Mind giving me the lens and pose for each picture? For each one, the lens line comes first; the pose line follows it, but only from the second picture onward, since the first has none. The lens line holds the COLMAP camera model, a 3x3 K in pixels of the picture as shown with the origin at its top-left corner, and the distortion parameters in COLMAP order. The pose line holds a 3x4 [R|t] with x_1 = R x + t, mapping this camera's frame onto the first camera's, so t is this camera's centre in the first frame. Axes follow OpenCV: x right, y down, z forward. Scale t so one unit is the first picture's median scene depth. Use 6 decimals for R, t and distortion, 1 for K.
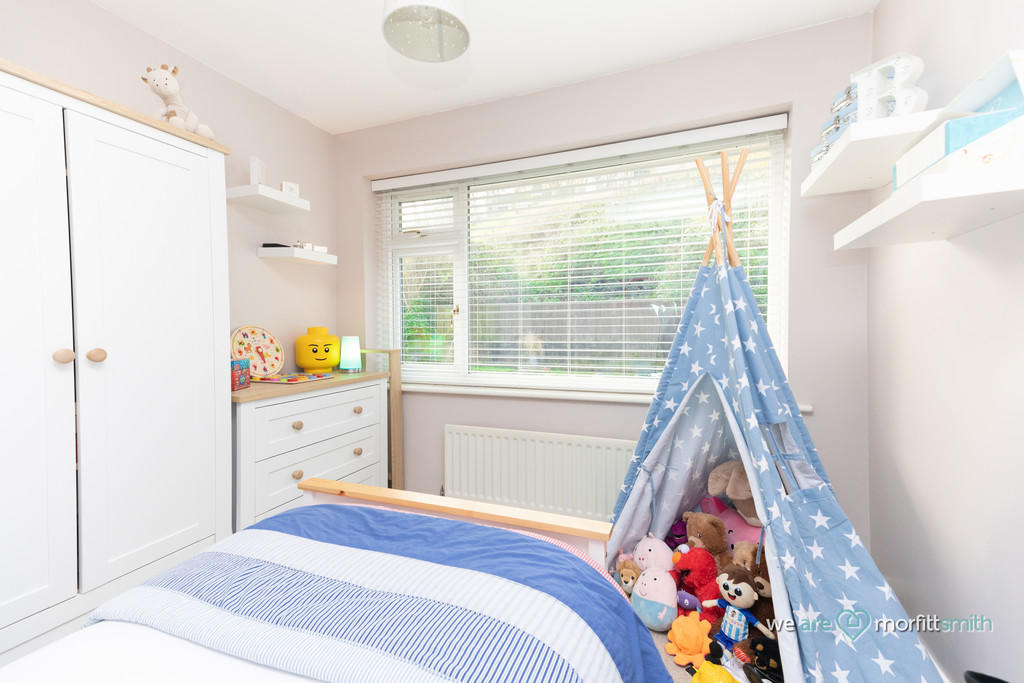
lens RADIAL K [[445.6, 0, 508.8], [0, 445.6, 335.7], [0, 0, 1]] dist [0.039240, 0.000292]
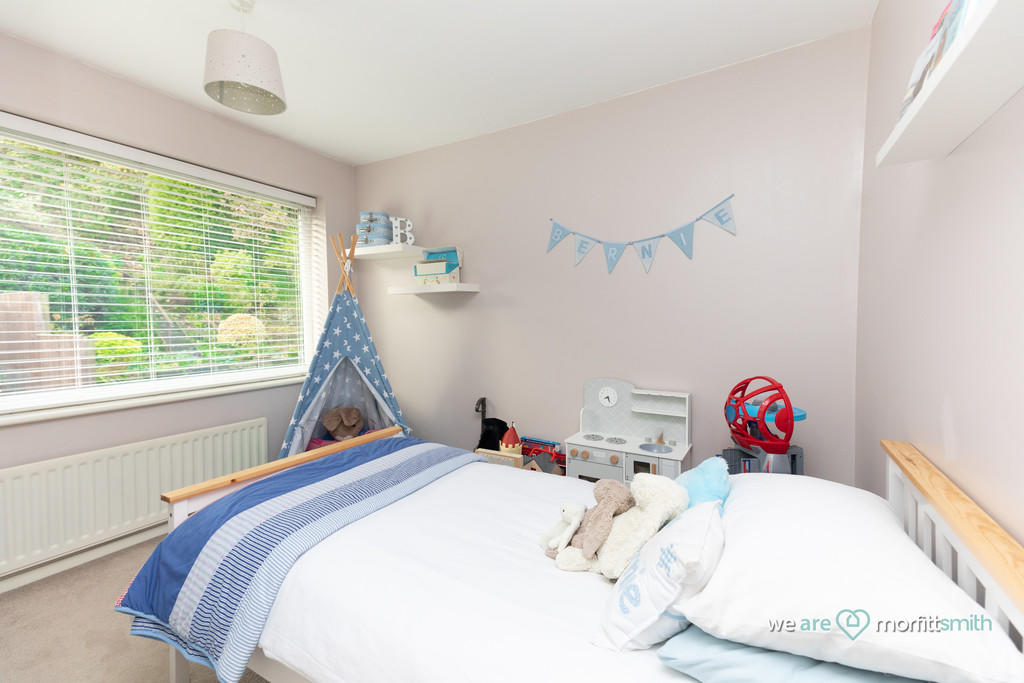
lens RADIAL K [[445.6, 0, 511.9], [0, 445.6, 337.7], [0, 0, 1]] dist [0.039240, 0.000292]
pose [[0.136523, -0.032679, 0.990098, -1.107919], [0.020865, 0.999329, 0.030106, -0.026421], [-0.990417, 0.016548, 0.137113, 0.107129]]
